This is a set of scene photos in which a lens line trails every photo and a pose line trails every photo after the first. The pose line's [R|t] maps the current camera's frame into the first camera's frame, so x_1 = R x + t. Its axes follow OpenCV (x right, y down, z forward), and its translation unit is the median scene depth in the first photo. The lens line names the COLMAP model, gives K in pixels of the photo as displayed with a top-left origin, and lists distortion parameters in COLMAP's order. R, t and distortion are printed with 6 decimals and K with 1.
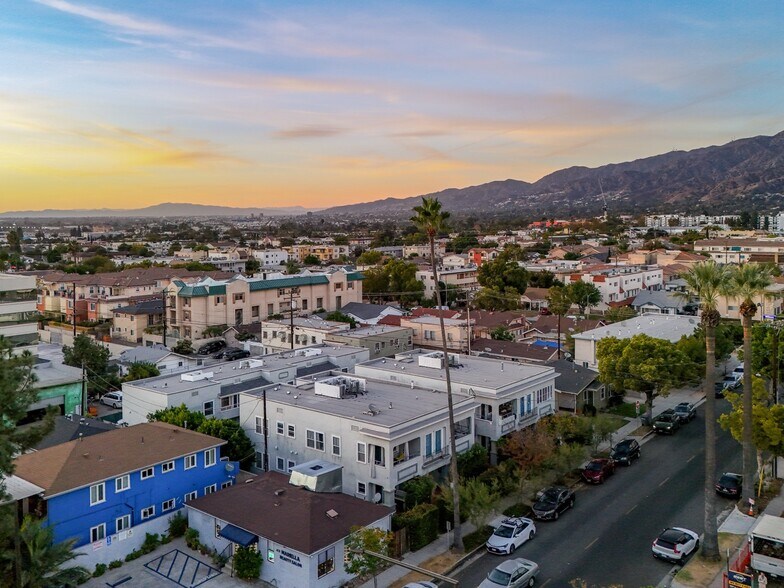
lens RADIAL K [[678.6, 0, 378.8], [0, 678.6, 266.7], [0, 0, 1]] dist [0.046103, -0.014736]
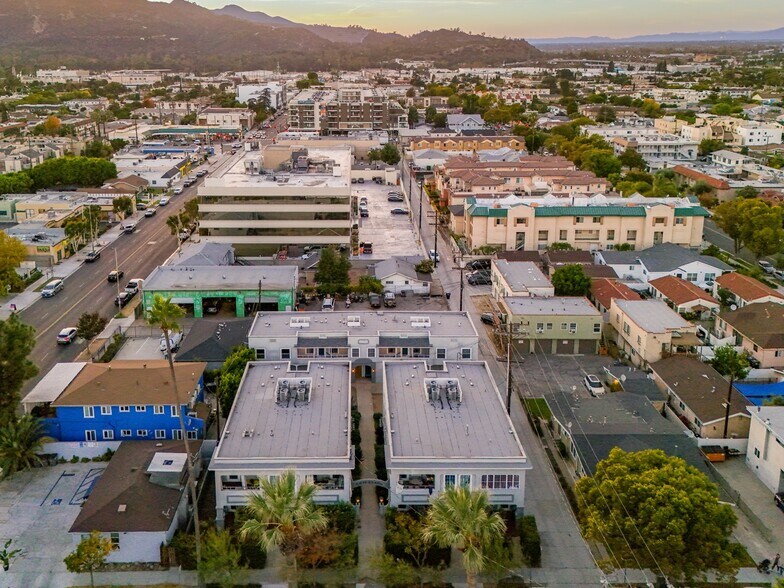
lens RADIAL K [[610.0, 0, 395.0], [0, 610.0, 291.1], [0, 0, 1]] dist [0.060658, -0.040530]
pose [[0.673597, 0.282842, -0.682838, 0.328956], [-0.061741, 0.942183, 0.329361, -0.149341], [0.736516, -0.179697, 0.652115, 0.245006]]
